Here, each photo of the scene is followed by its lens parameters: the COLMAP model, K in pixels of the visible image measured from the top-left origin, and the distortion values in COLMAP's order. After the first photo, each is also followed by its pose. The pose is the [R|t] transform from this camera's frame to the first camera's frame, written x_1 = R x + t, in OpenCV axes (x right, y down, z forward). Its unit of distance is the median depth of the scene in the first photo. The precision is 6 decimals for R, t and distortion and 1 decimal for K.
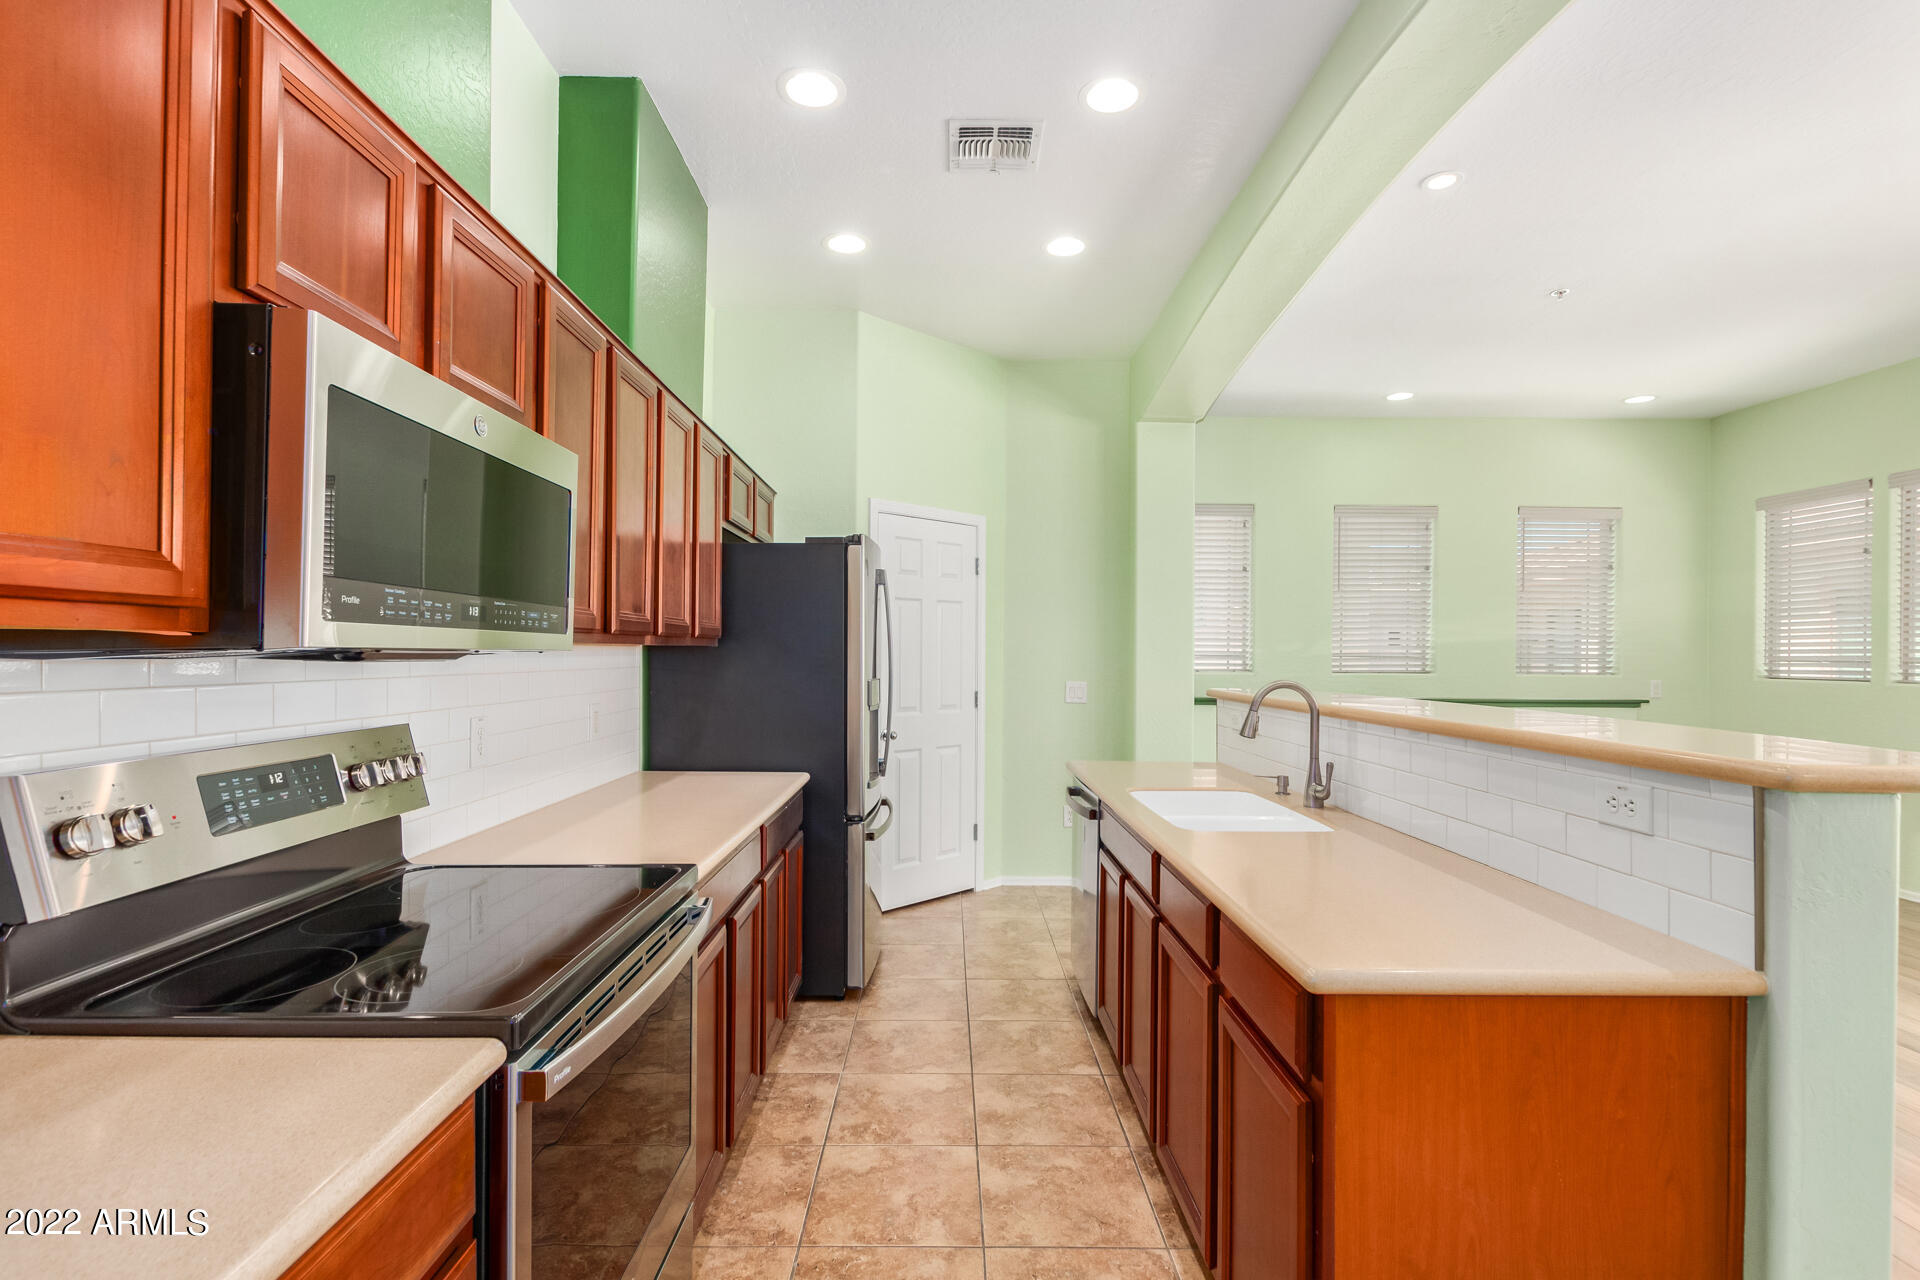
lens RADIAL K [[887.9, 0, 948.6], [0, 887.9, 655.3], [0, 0, 1]] dist [0.014422, -0.008800]
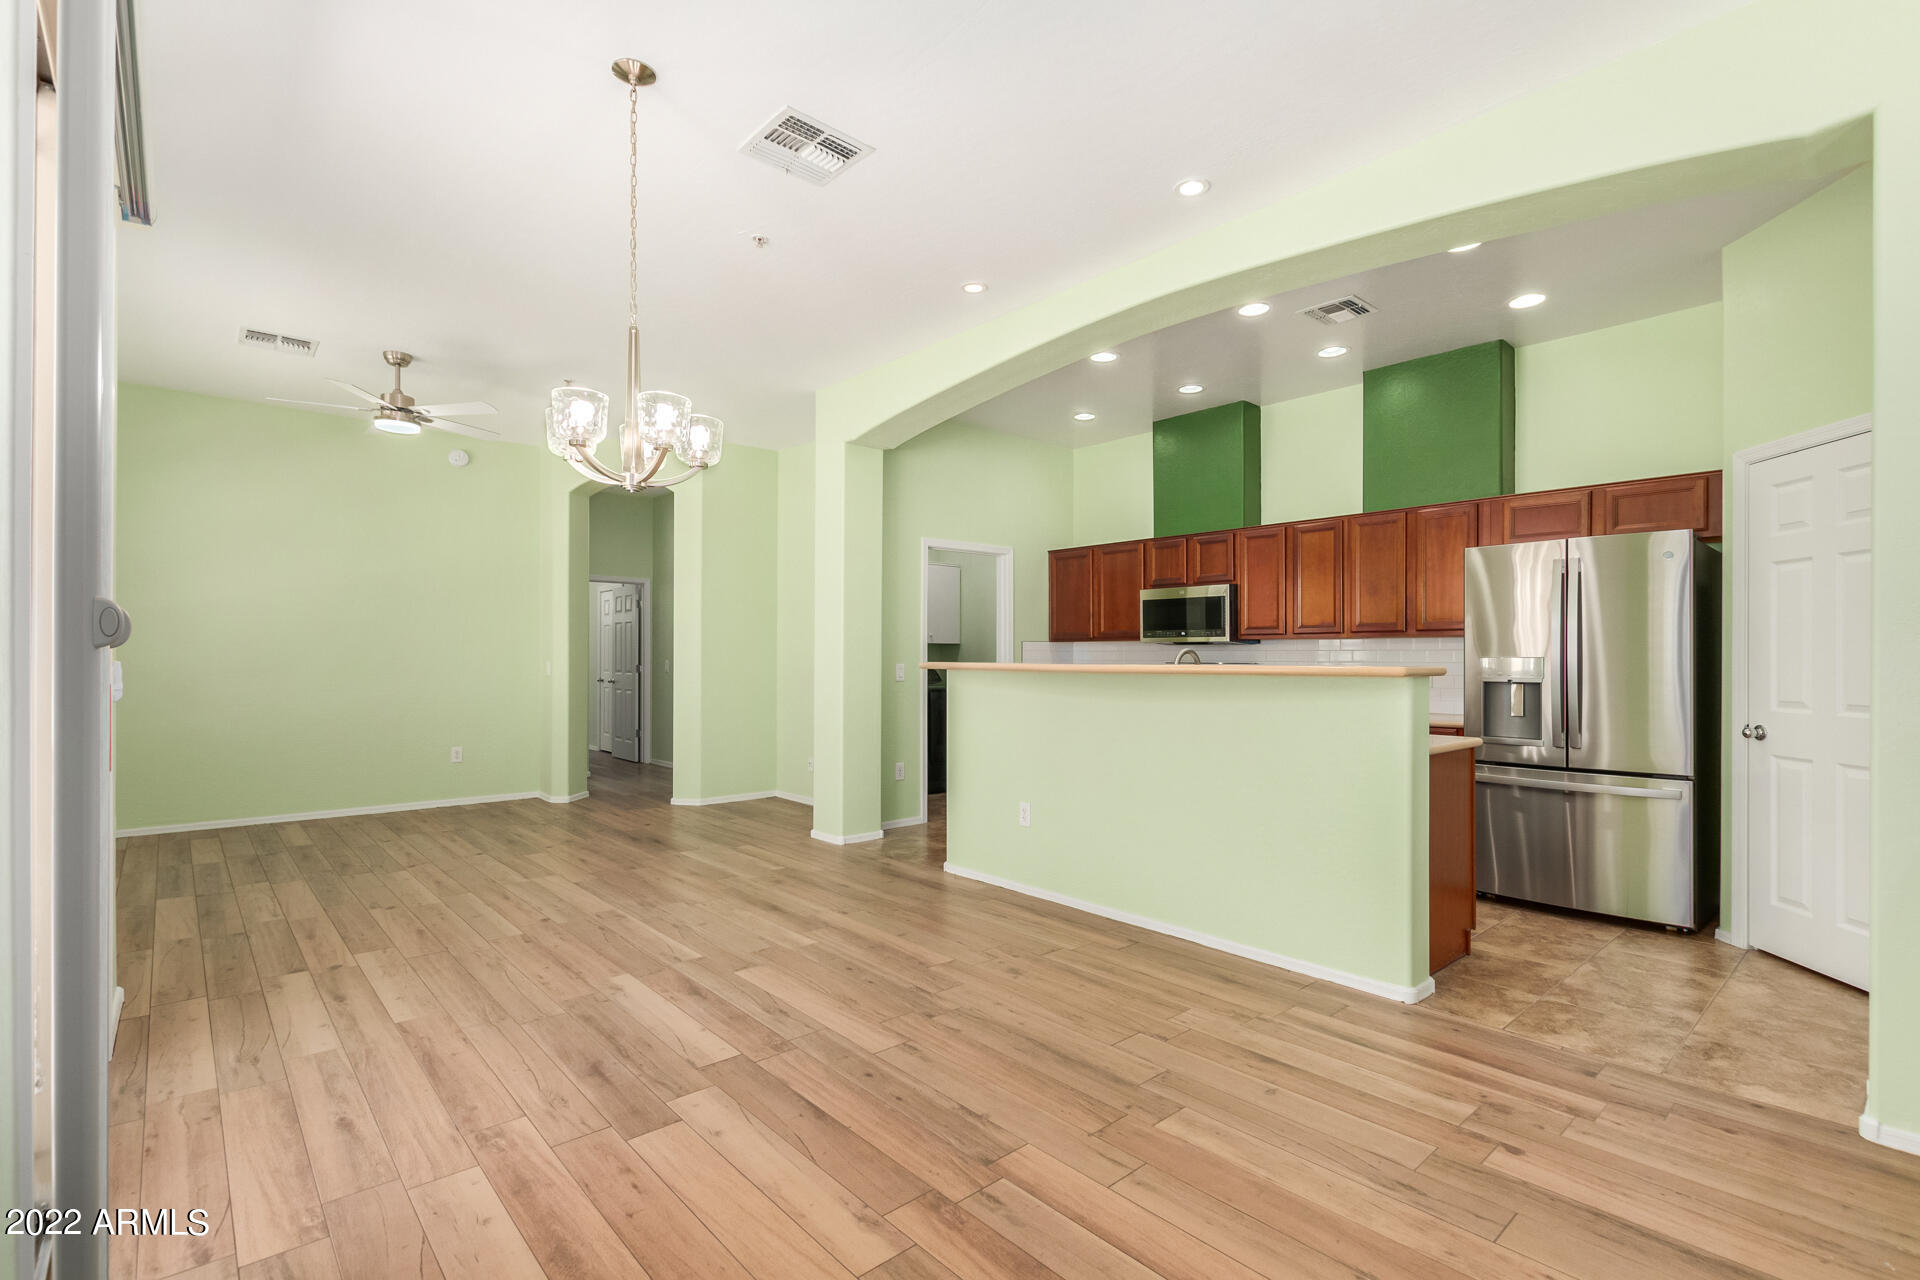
lens RADIAL K [[873.3, 0, 959.2], [0, 873.3, 654.6], [0, 0, 1]] dist [0.008743, -0.005979]
pose [[-0.752735, -0.012331, -0.658209, 1.348706], [-0.010293, 0.999923, -0.006962, 0.041702], [0.658244, 0.001534, -0.752803, 1.493898]]
